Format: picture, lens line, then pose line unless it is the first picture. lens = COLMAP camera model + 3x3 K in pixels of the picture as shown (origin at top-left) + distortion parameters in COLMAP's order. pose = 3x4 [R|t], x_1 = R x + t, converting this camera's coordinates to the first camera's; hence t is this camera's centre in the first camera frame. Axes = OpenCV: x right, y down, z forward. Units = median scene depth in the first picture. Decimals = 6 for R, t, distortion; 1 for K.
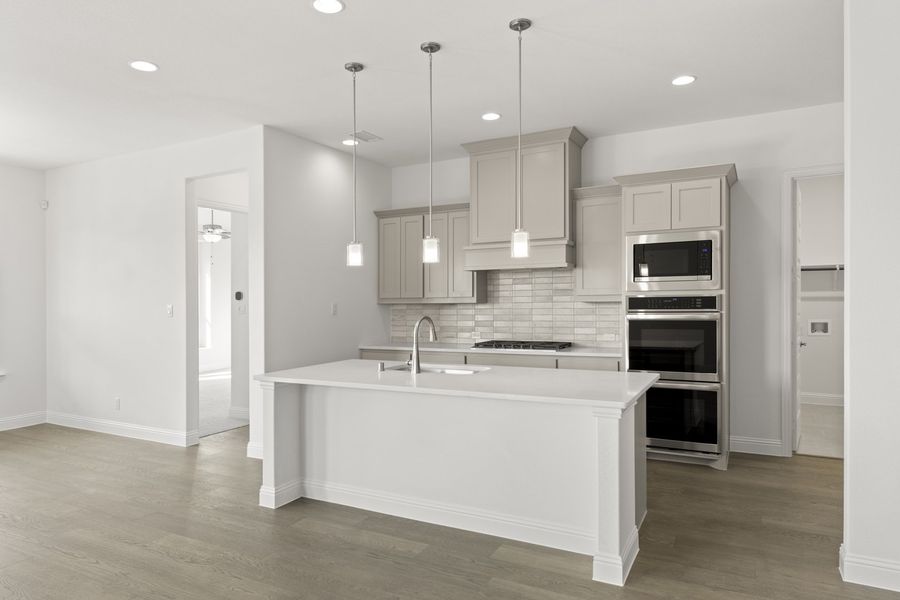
lens RADIAL K [[518.9, 0, 476.4], [0, 518.9, 300.9], [0, 0, 1]] dist [-0.002497, -0.000637]
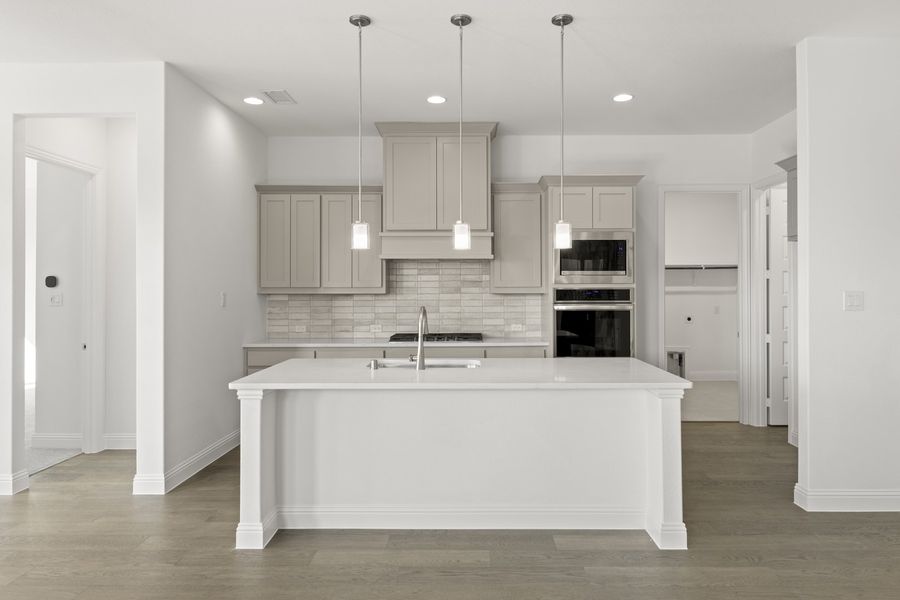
lens RADIAL K [[529.0, 0, 453.5], [0, 529.0, 290.4], [0, 0, 1]] dist [0.000077, -0.001739]
pose [[0.903576, 0.010958, 0.428287, -0.317103], [-0.008356, 0.999933, -0.007953, 0.004836], [-0.428346, 0.003607, 0.903608, 0.091241]]
